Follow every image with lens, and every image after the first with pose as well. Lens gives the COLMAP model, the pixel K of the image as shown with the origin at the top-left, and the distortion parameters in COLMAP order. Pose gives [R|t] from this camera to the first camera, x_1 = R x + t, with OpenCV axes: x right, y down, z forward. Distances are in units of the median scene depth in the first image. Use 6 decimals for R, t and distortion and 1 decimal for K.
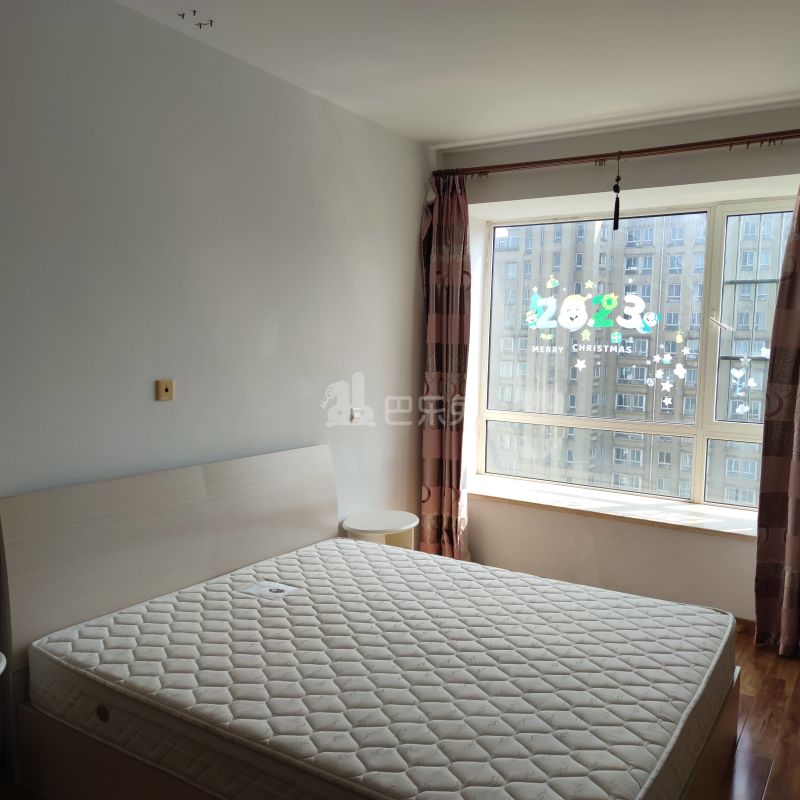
lens RADIAL K [[757.9, 0, 398.0], [0, 757.9, 410.1], [0, 0, 1]] dist [0.089734, -0.102359]
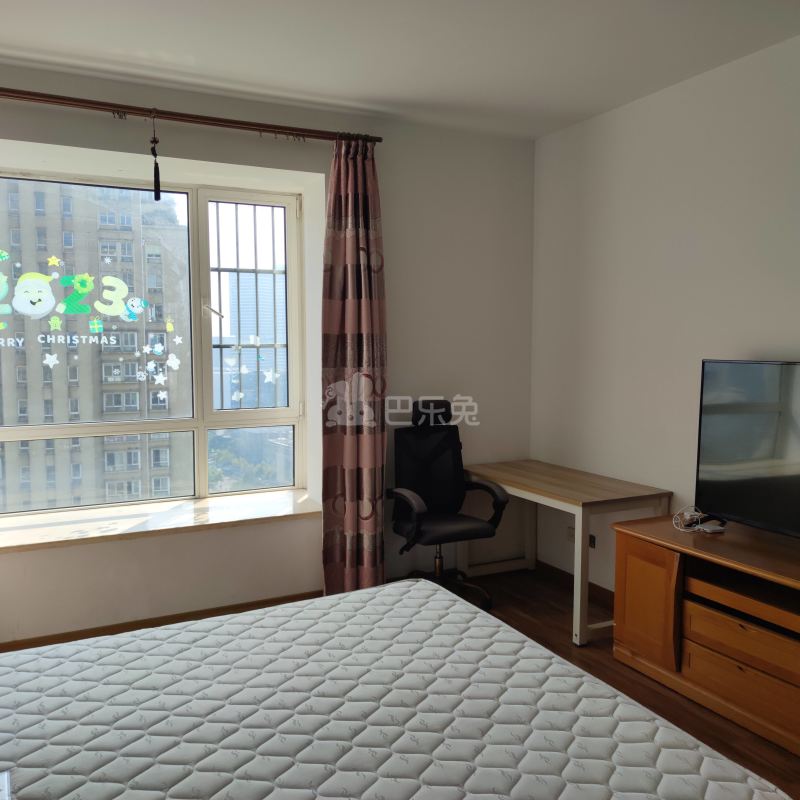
lens RADIAL K [[757.9, 0, 398.0], [0, 757.9, 410.1], [0, 0, 1]] dist [0.089734, -0.102359]
pose [[0.498228, -0.107821, 0.860316, -0.296119], [0.094609, 0.993074, 0.069669, -0.030916], [-0.861869, 0.046682, 0.504978, 0.291689]]
